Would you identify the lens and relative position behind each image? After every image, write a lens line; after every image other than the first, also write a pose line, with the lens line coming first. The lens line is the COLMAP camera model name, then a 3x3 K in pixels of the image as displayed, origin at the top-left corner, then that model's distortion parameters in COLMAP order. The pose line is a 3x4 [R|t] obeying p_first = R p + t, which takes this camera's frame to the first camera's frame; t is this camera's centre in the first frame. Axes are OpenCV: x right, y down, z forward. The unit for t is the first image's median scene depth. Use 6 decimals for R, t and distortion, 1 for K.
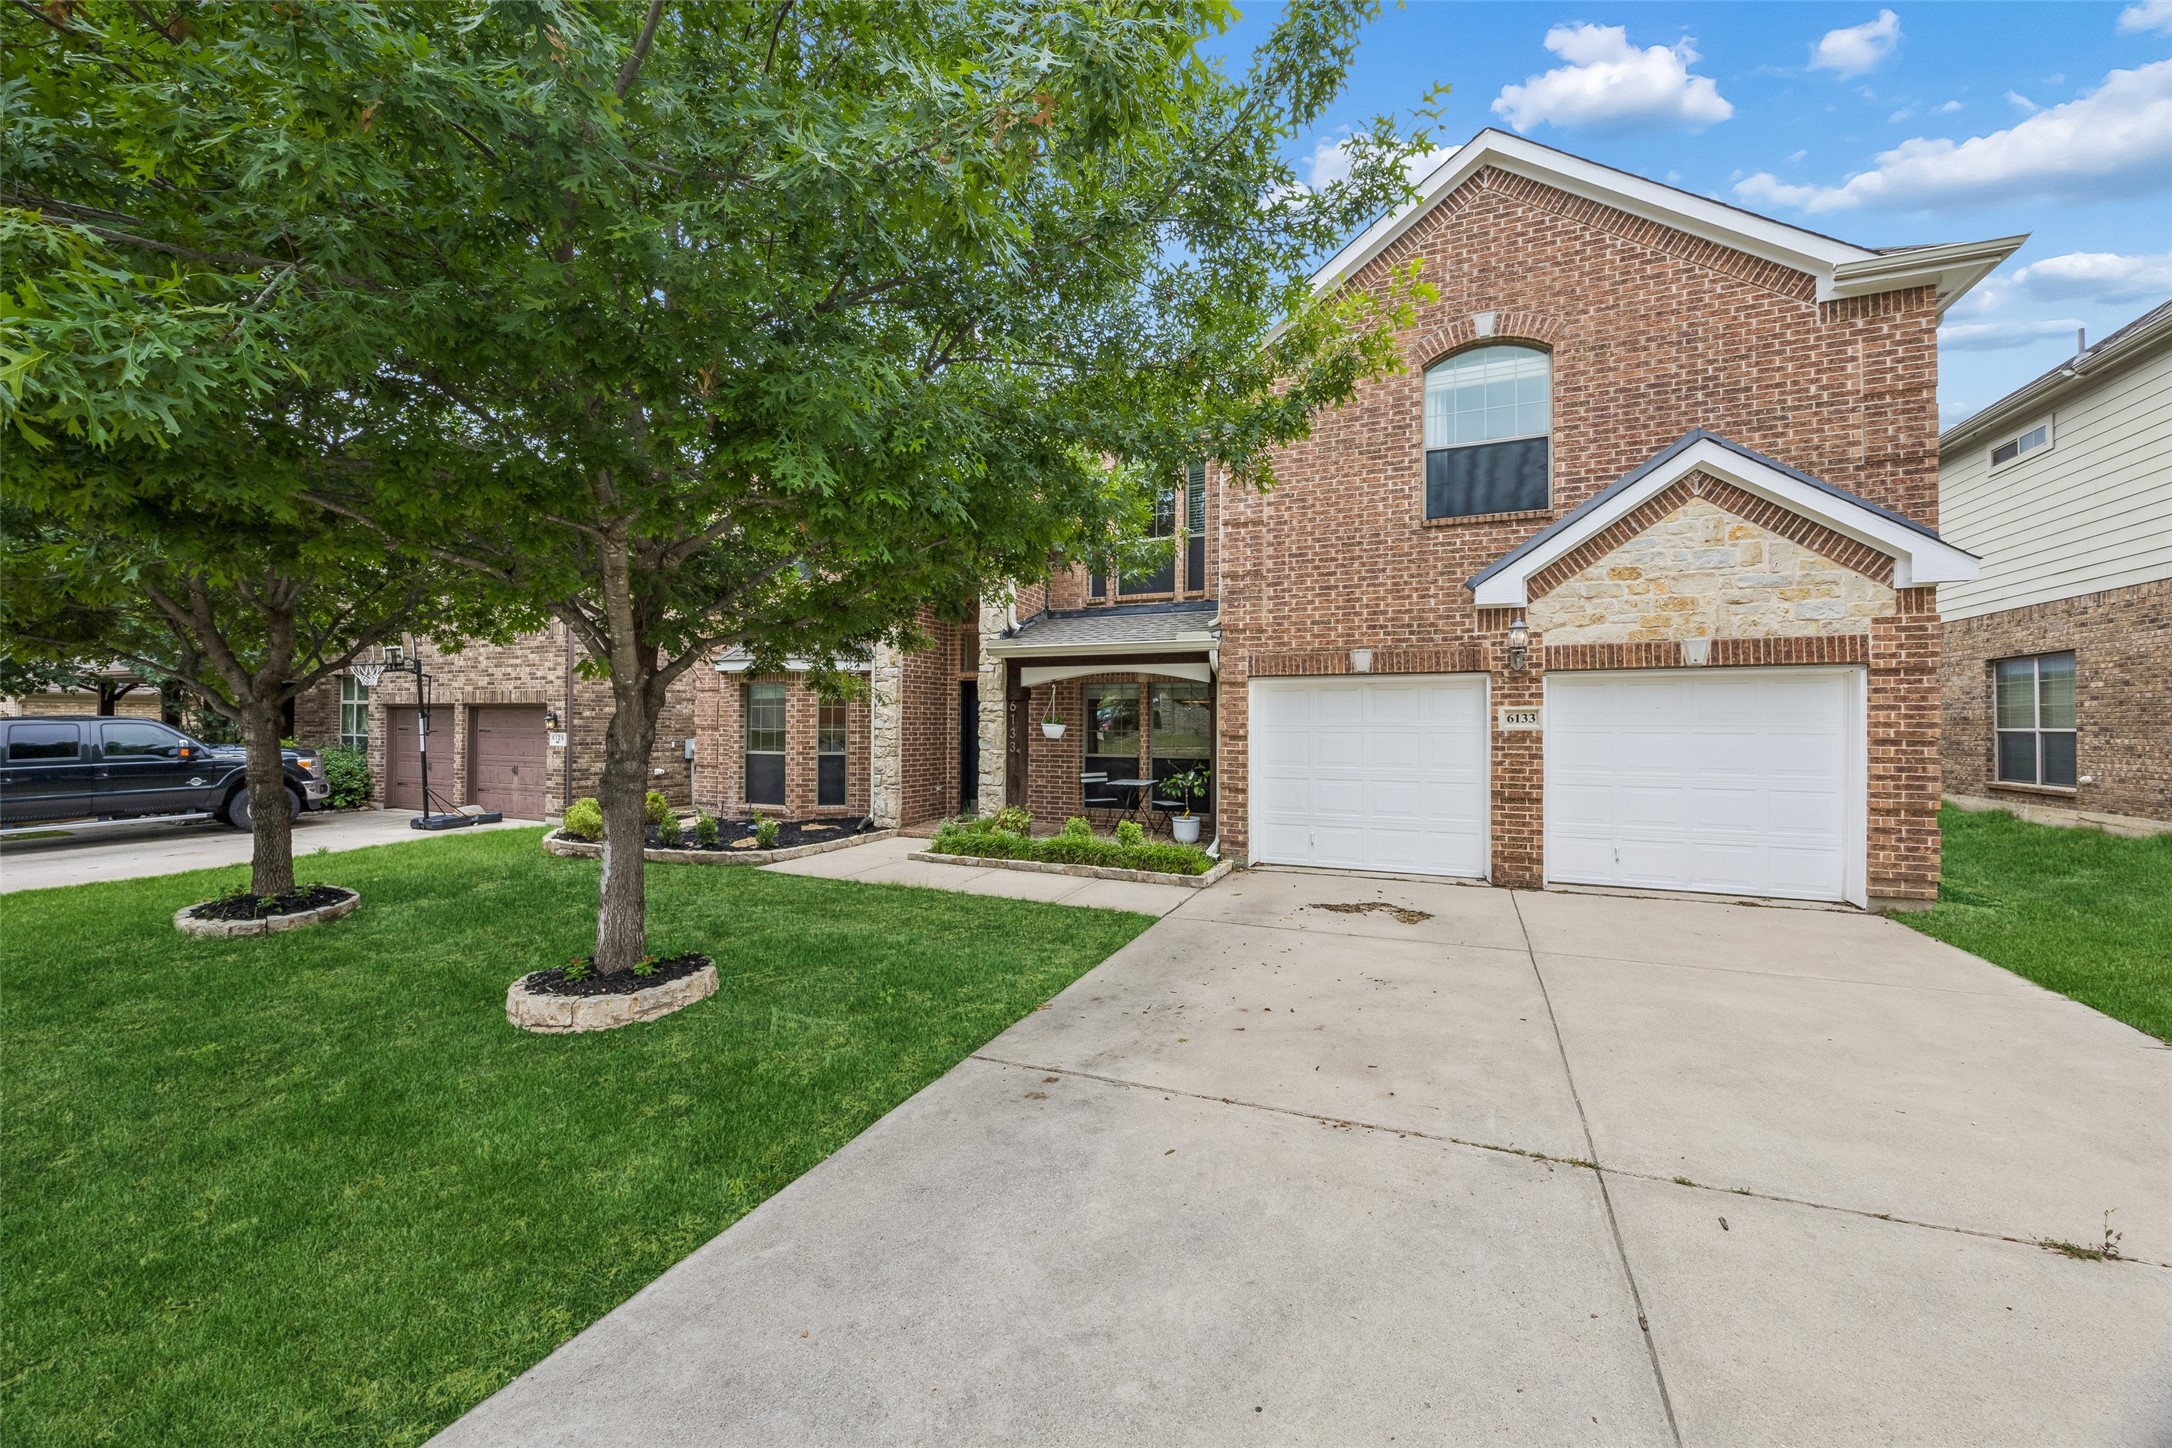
lens RADIAL K [[843.6, 0, 1107.0], [0, 843.6, 733.6], [0, 0, 1]] dist [-0.007311, 0.000430]
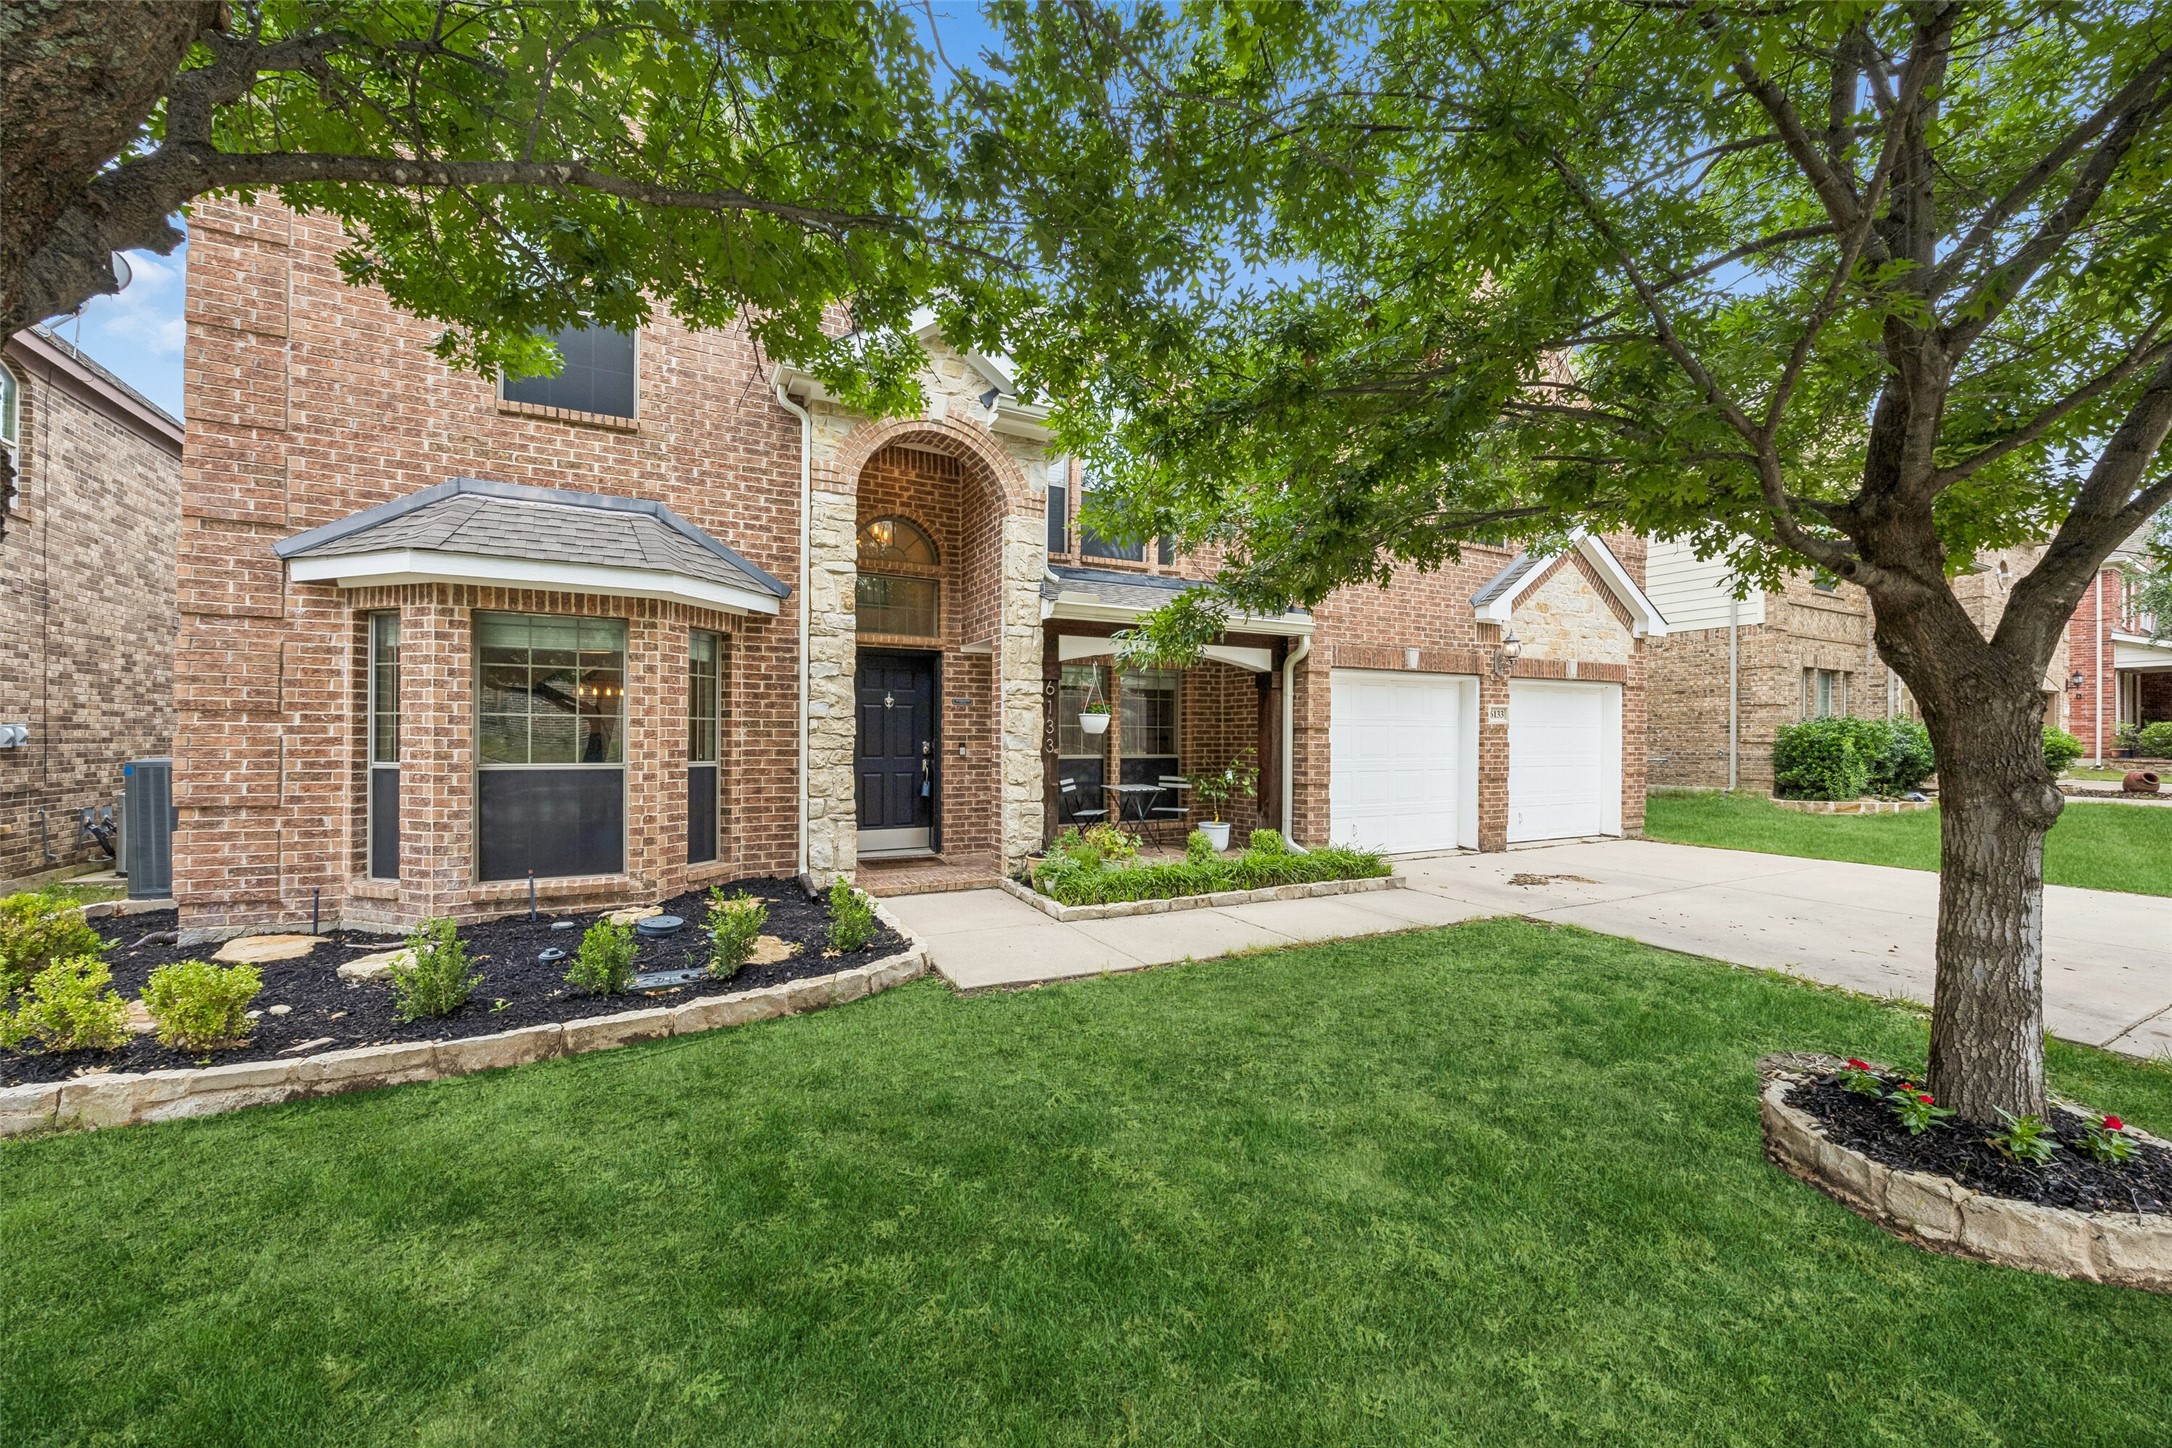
lens RADIAL K [[843.6, 0, 1095.2], [0, 843.6, 751.2], [0, 0, 1]] dist [-0.007311, 0.000430]
pose [[0.618439, -0.015245, 0.785685, -0.836836], [0.007265, 0.999880, 0.013683, 0.014604], [-0.785799, -0.002754, 0.618475, 0.687390]]
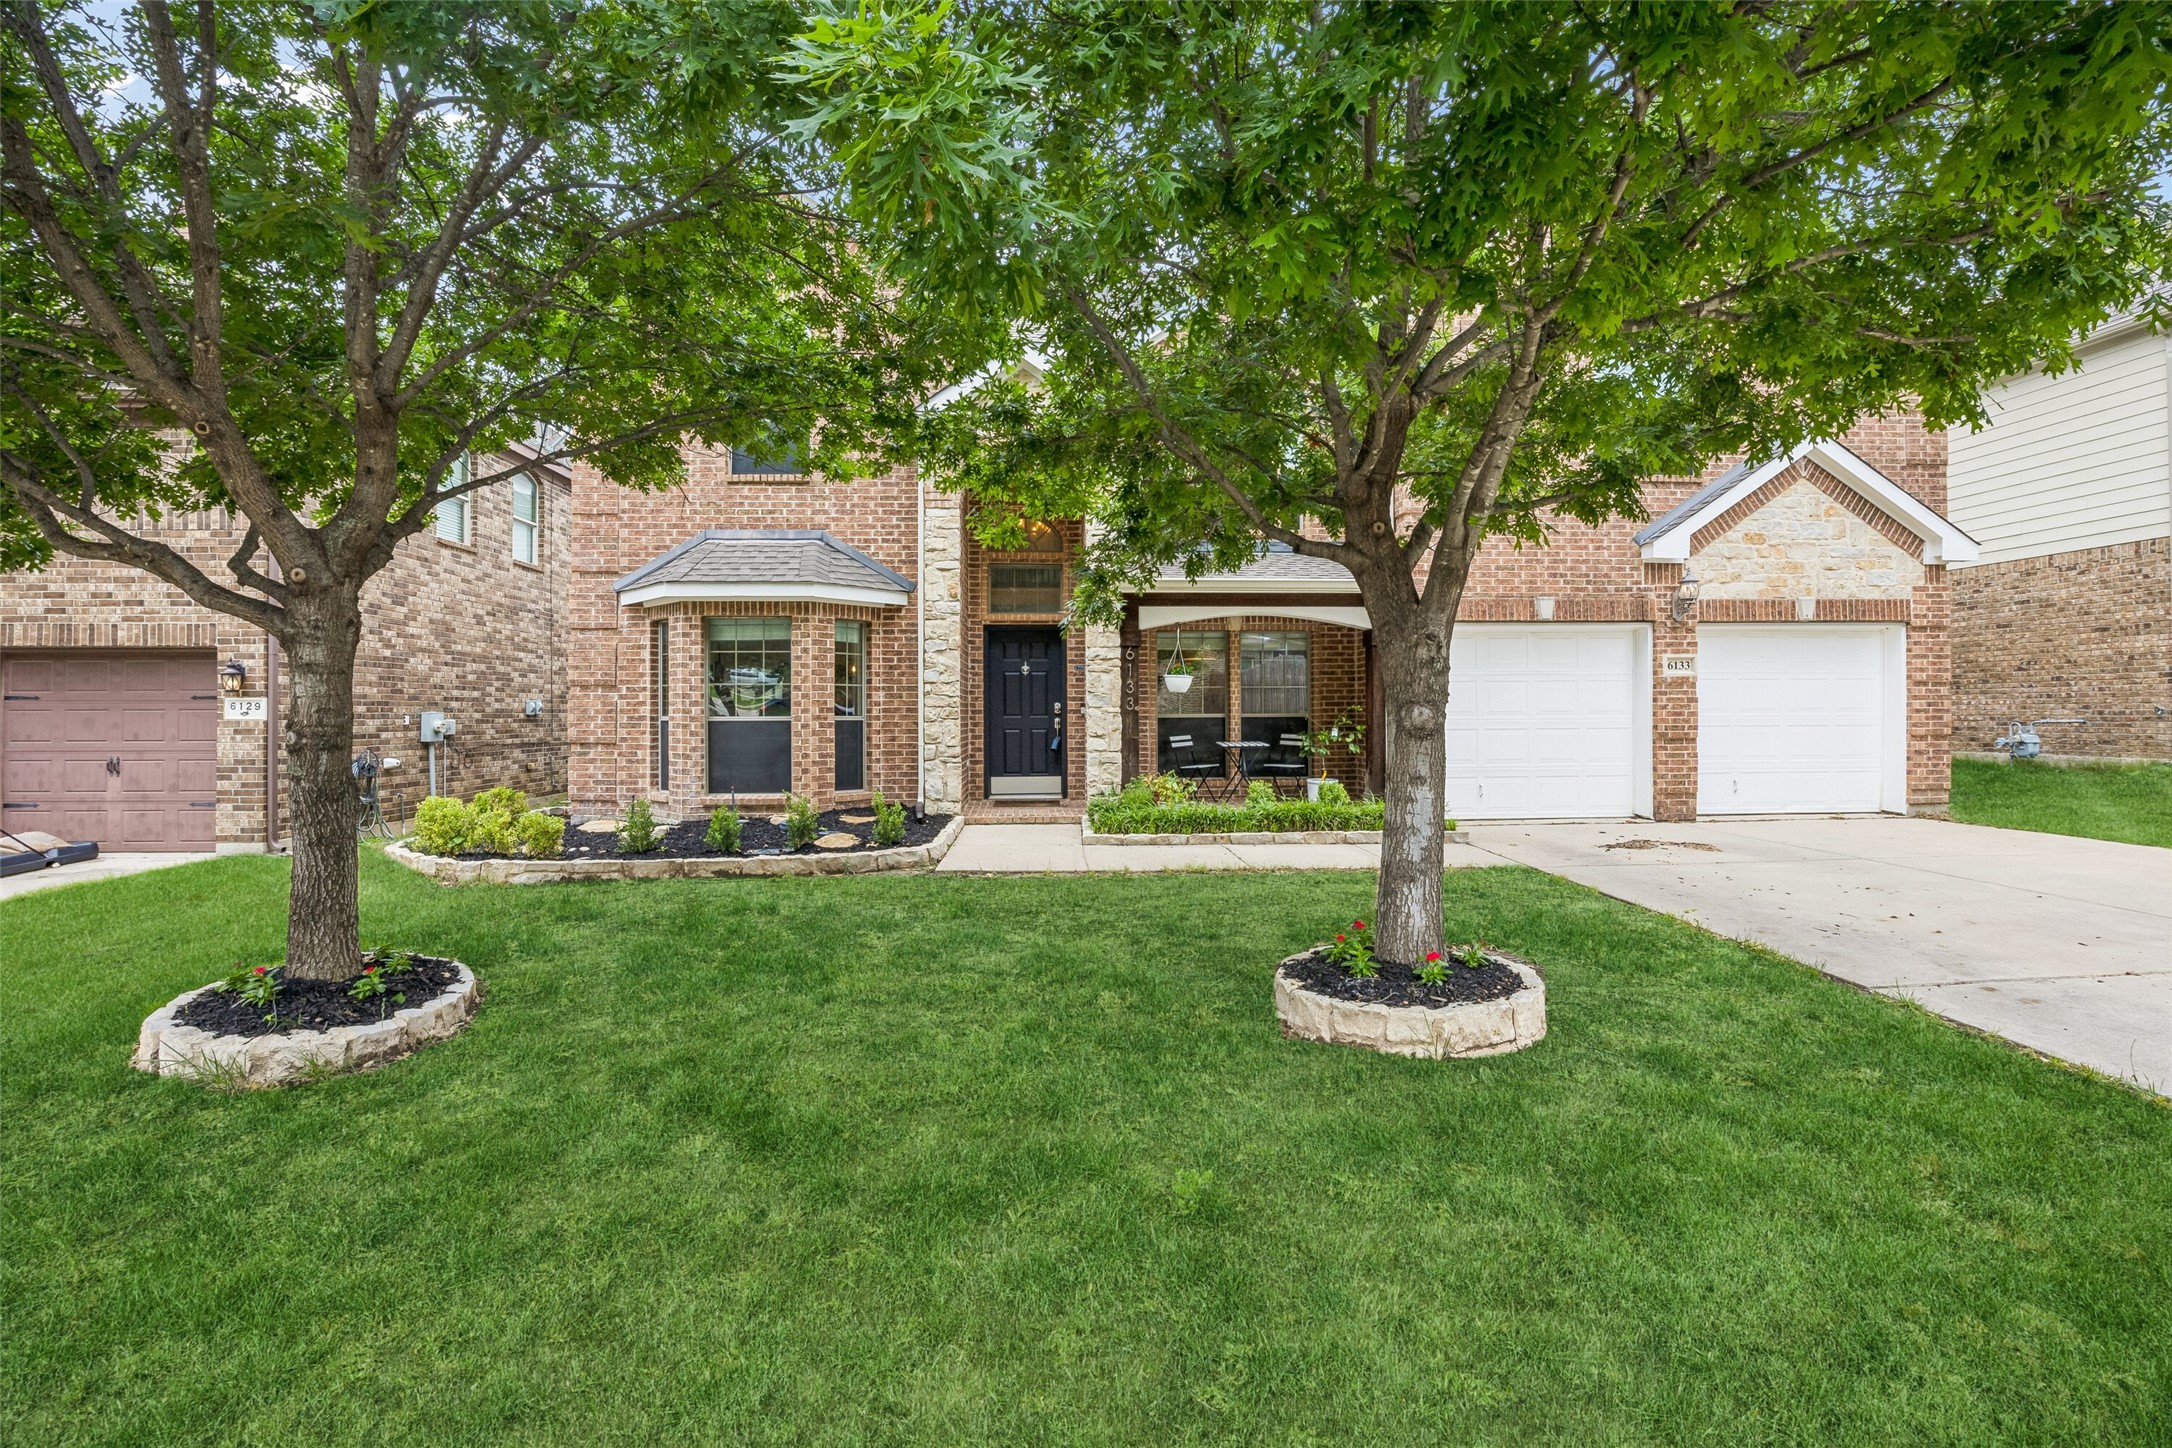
lens RADIAL K [[949.2, 0, 1097.2], [0, 949.2, 731.0], [0, 0, 1]] dist [-0.026807, 0.003420]
pose [[0.890342, -0.018835, 0.454903, -0.721924], [0.015227, 0.999817, 0.011595, 0.040560], [-0.455038, -0.003397, 0.890465, 0.255995]]
